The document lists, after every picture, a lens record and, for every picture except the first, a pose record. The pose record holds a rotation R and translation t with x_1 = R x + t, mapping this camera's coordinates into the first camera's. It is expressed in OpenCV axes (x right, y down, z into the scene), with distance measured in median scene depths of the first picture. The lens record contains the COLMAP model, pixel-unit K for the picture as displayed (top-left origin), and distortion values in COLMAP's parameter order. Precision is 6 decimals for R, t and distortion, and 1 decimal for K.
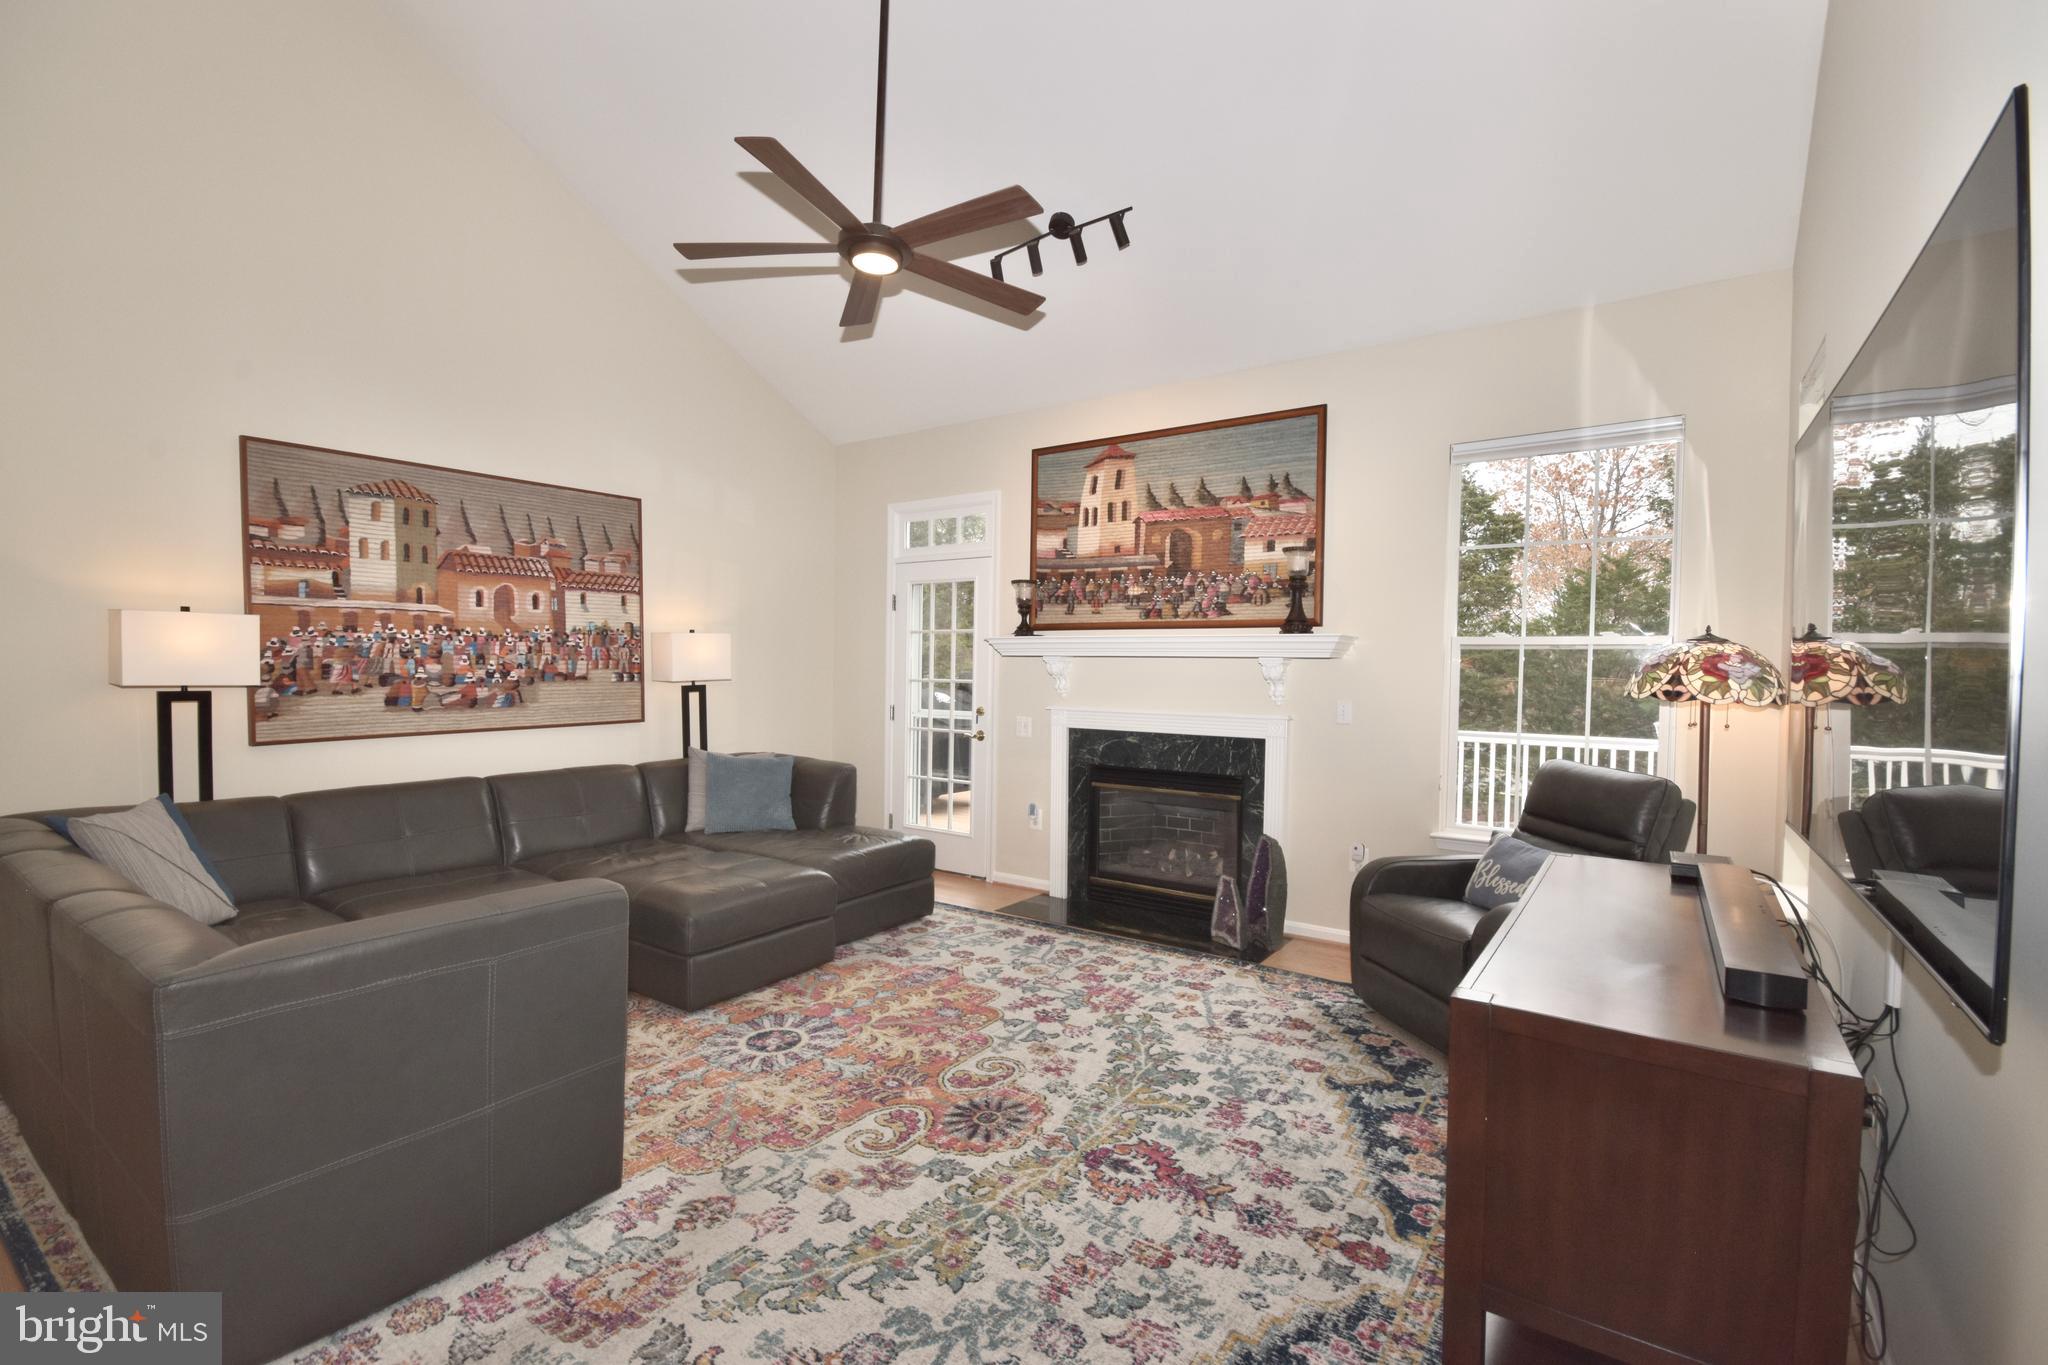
lens RADIAL K [[911.3, 0, 1012.2], [0, 911.3, 691.6], [0, 0, 1]] dist [0.001391, -0.007651]
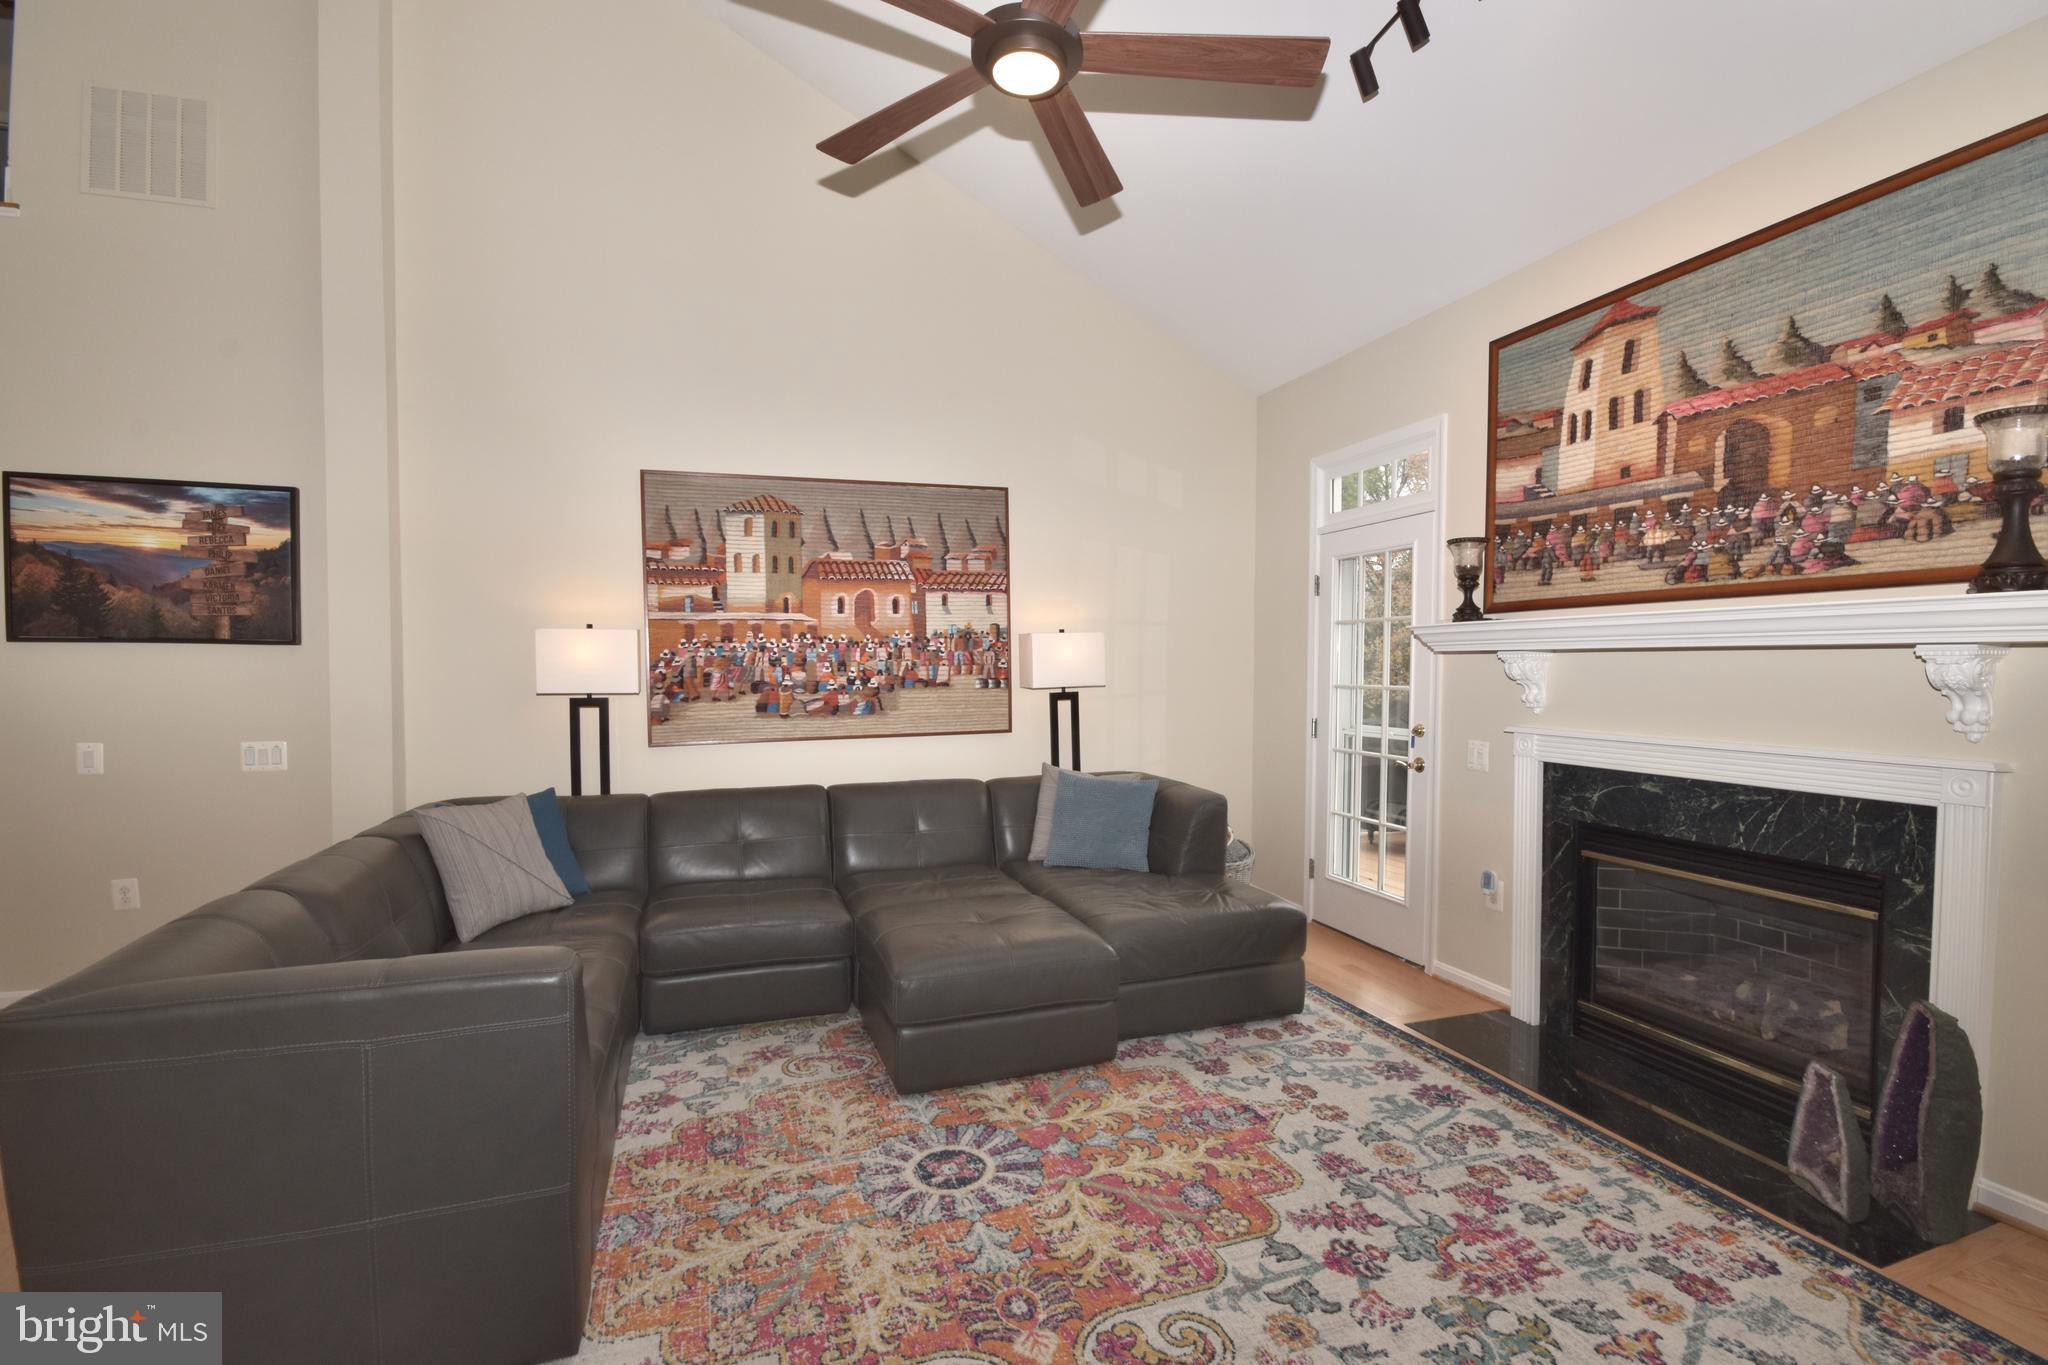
lens RADIAL K [[911.3, 0, 1026.0], [0, 911.3, 694.6], [0, 0, 1]] dist [0.001391, -0.007651]
pose [[0.809757, 0.006312, -0.586732, 0.155274], [-0.005558, 0.999980, 0.003088, -0.008176], [0.586739, 0.000761, 0.809775, 0.288143]]
